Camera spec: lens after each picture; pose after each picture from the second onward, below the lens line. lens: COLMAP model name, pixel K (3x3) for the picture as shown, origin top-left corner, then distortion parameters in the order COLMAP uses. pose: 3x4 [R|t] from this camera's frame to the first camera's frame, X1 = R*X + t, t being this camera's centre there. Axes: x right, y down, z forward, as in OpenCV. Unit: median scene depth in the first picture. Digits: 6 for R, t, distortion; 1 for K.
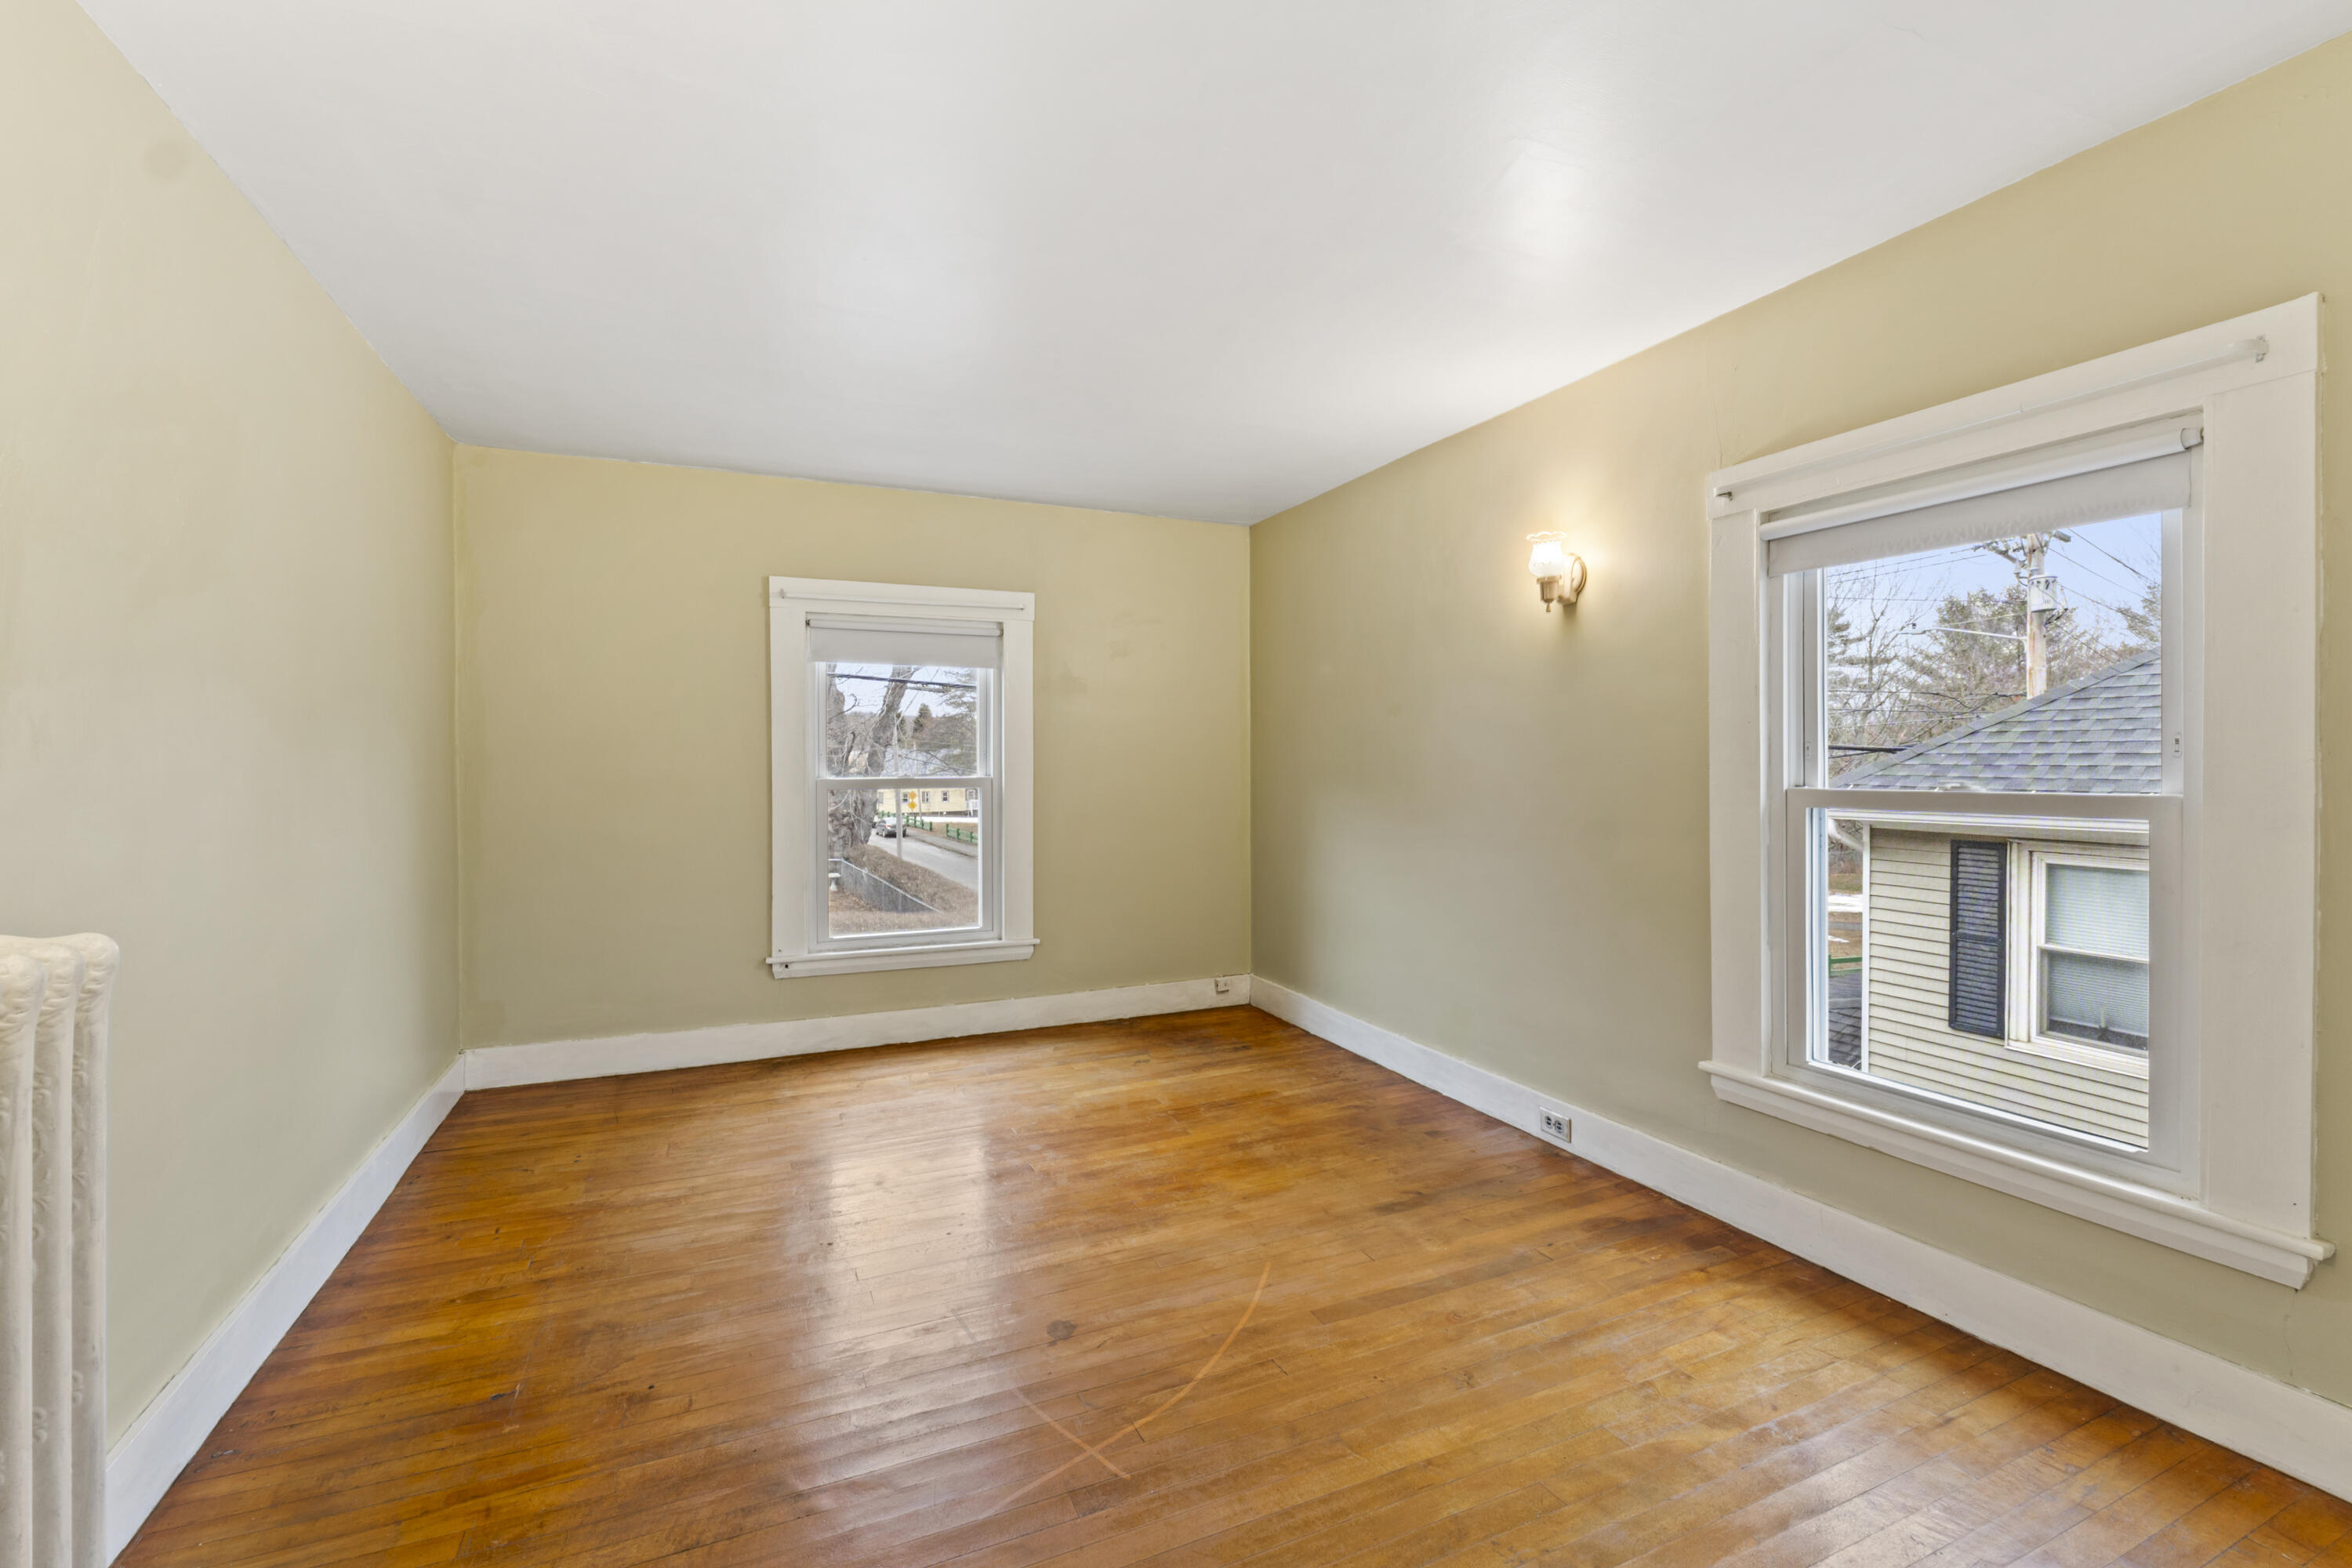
lens RADIAL K [[1003.1, 0, 1162.7], [0, 1003.1, 759.2], [0, 0, 1]] dist [-0.007682, -0.000720]
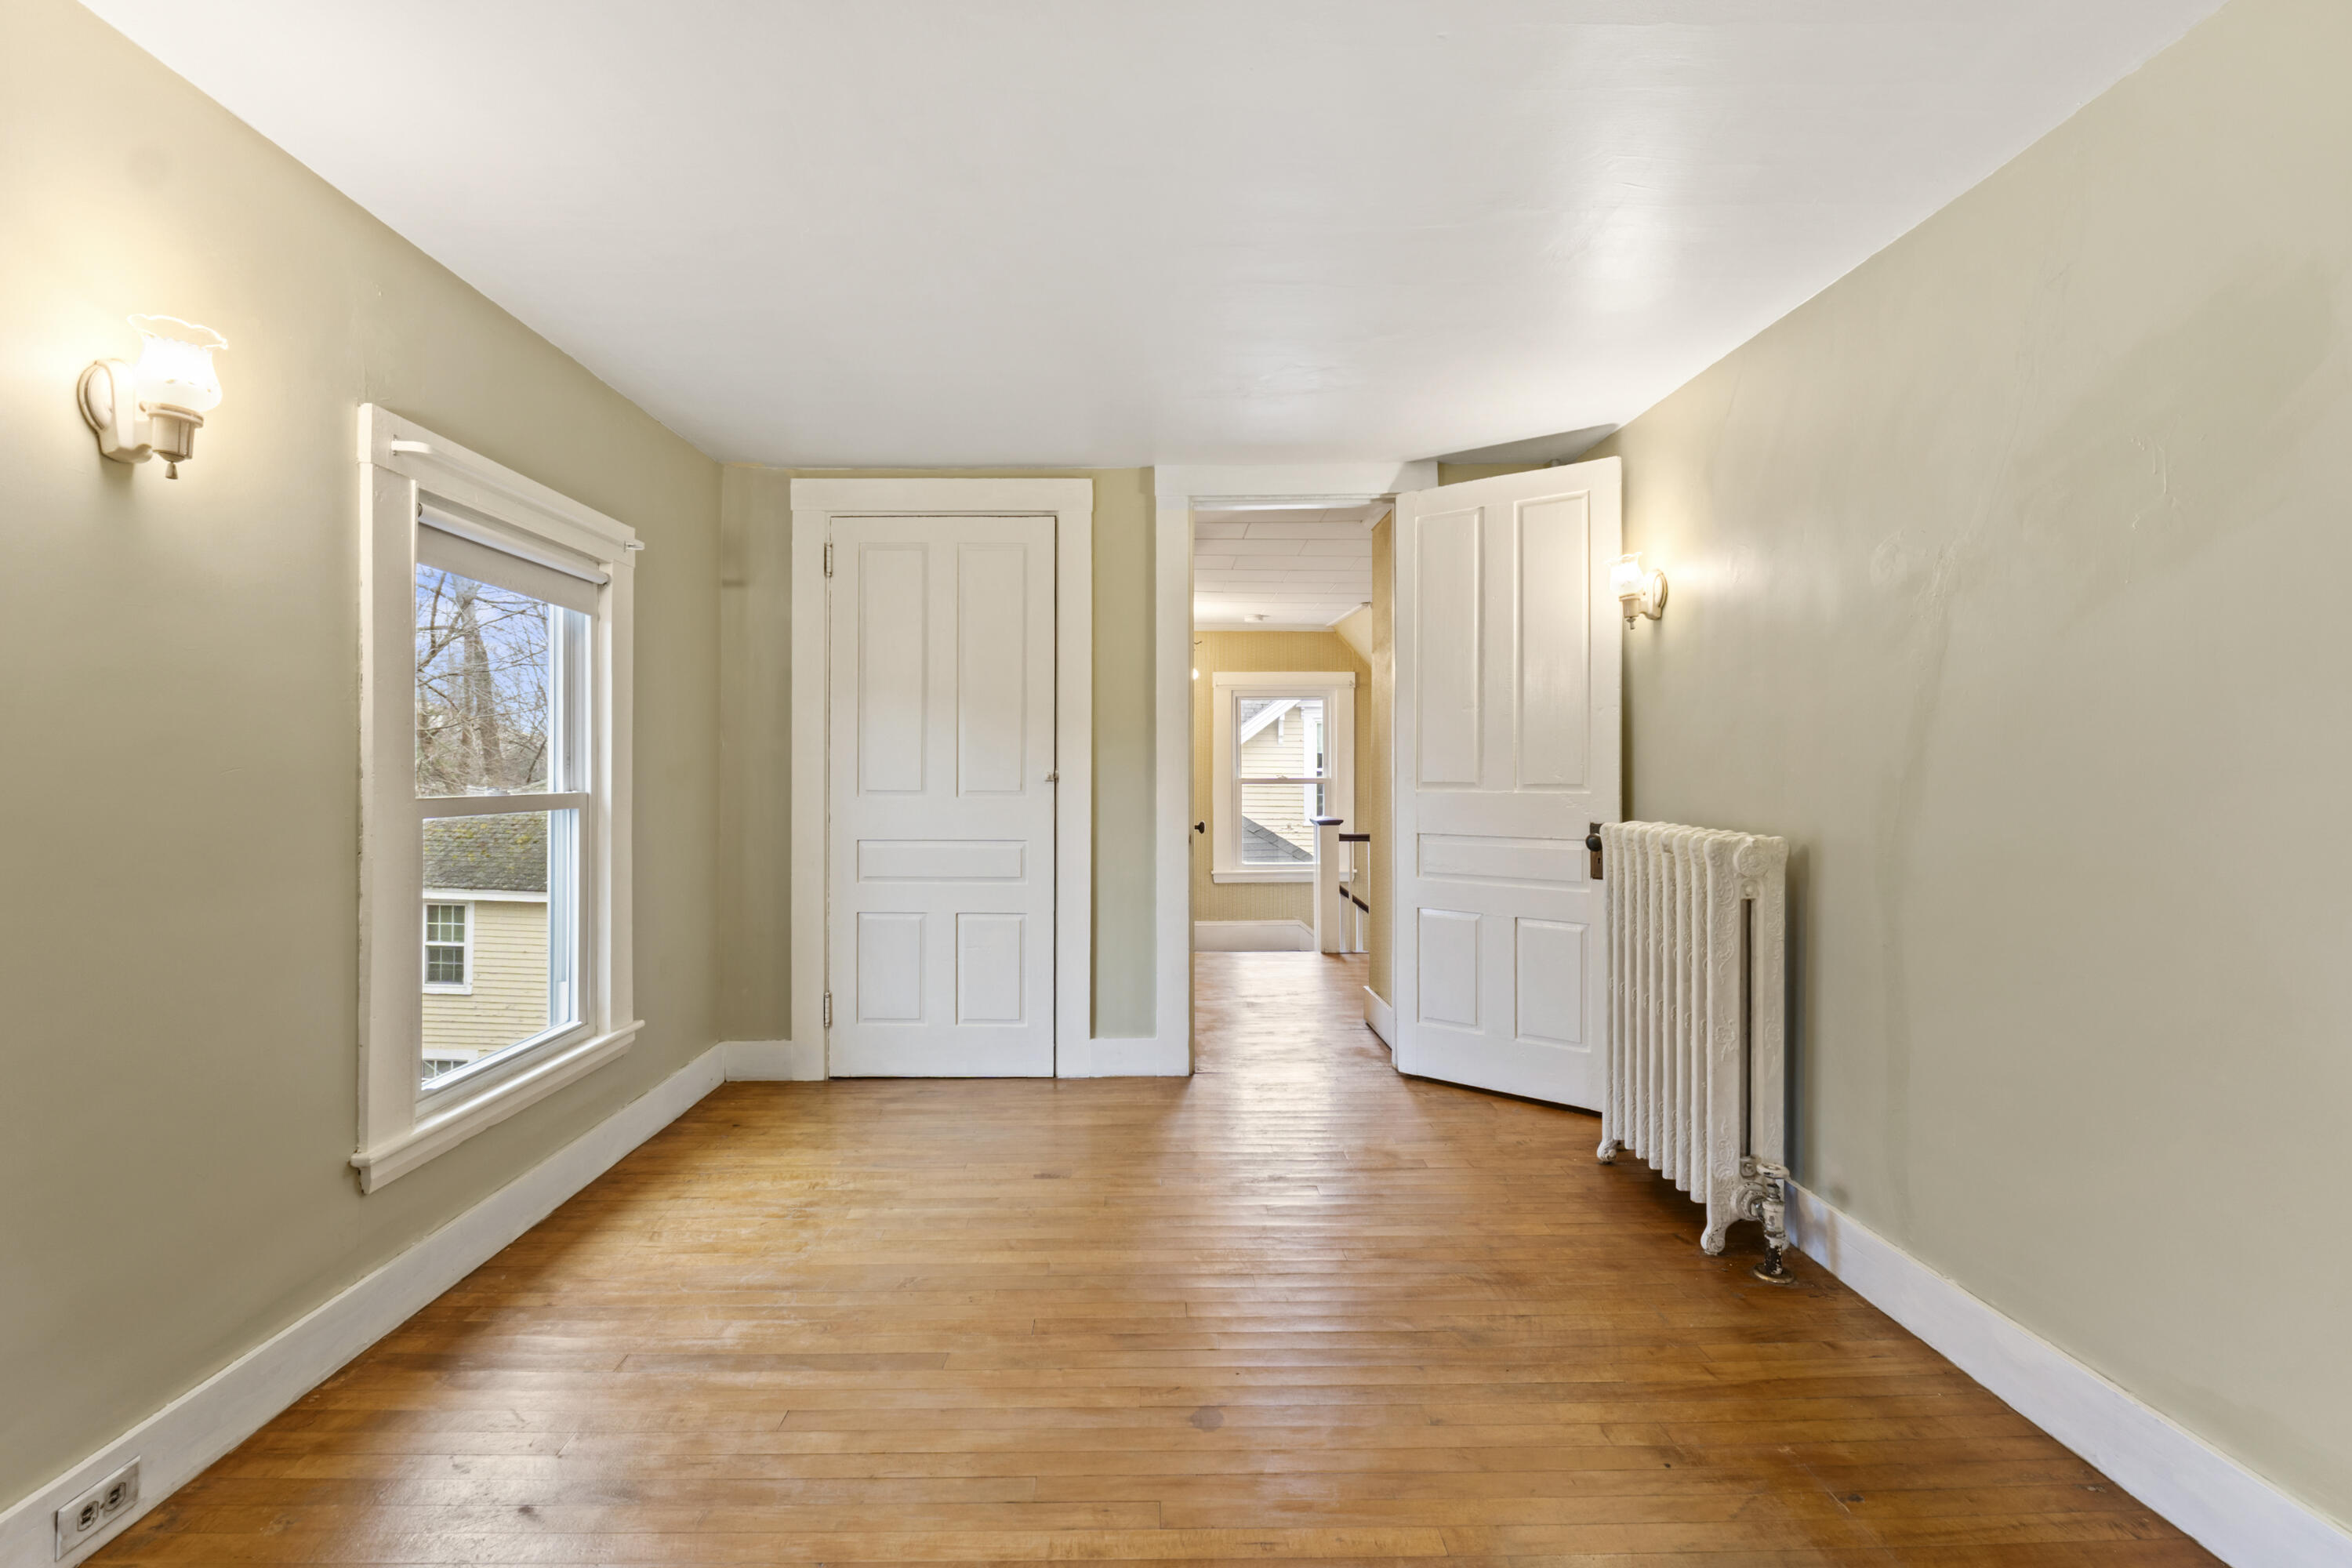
lens RADIAL K [[1003.1, 0, 1157.0], [0, 1003.1, 783.5], [0, 0, 1]] dist [-0.007682, -0.000720]
pose [[-0.920983, 0.000886, 0.389602, -0.377065], [0.002310, 0.999992, 0.003187, 0.014575], [-0.389597, 0.003835, -0.920978, 1.708583]]
